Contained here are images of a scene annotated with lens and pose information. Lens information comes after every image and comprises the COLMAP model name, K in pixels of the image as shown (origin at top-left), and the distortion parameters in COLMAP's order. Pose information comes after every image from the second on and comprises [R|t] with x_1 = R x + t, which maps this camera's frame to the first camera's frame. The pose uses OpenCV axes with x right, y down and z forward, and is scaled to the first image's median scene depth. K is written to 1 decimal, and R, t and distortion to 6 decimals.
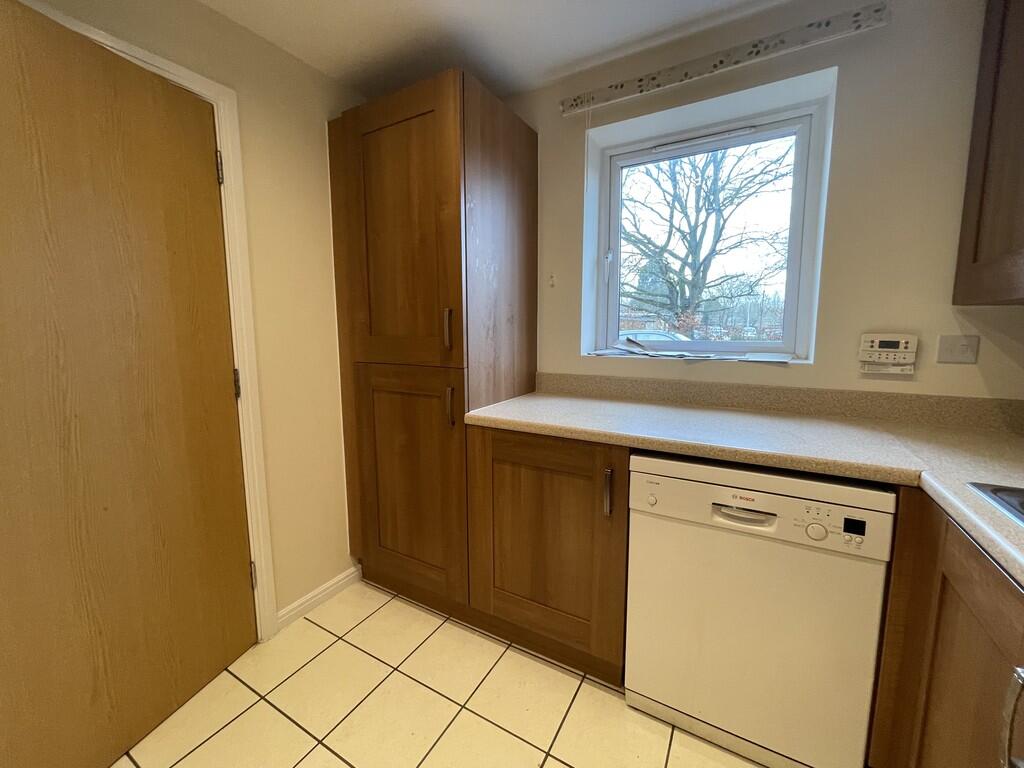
lens RADIAL K [[417.7, 0, 509.1], [0, 417.7, 380.2], [0, 0, 1]] dist [0.004042, 0.000174]
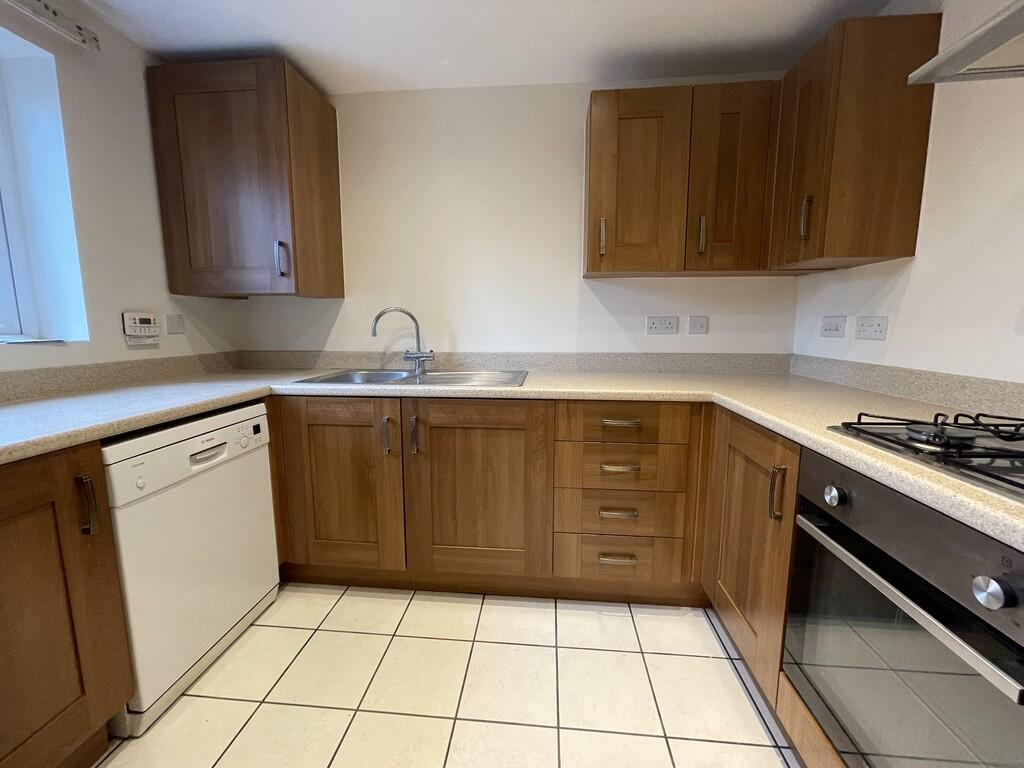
lens RADIAL K [[417.7, 0, 509.0], [0, 417.7, 380.1], [0, 0, 1]] dist [0.004042, 0.000174]
pose [[-0.424431, -0.116200, 0.897973, -0.792135], [0.116881, 0.976403, 0.181594, -0.012176], [-0.897885, 0.182030, -0.400834, 0.573607]]
